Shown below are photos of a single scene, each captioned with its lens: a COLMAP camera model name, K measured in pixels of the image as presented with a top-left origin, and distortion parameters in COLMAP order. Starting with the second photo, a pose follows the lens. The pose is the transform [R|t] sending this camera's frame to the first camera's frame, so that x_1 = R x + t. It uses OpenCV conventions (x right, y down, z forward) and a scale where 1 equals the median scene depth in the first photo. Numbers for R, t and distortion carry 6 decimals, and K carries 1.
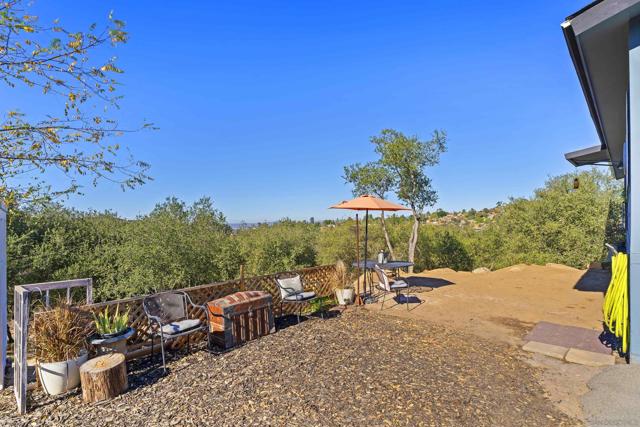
lens RADIAL K [[308.5, 0, 318.2], [0, 308.5, 214.9], [0, 0, 1]] dist [-0.002916, -0.001338]
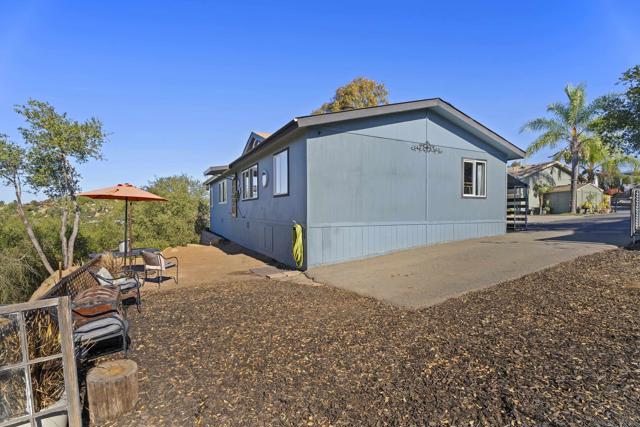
lens RADIAL K [[308.5, 0, 318.6], [0, 308.5, 213.0], [0, 0, 1]] dist [-0.002916, -0.001338]
pose [[0.289357, 0.003030, 0.957216, -0.242657], [-0.013508, 0.999908, 0.000918, 0.007229], [-0.957126, -0.013195, 0.289372, 0.039952]]
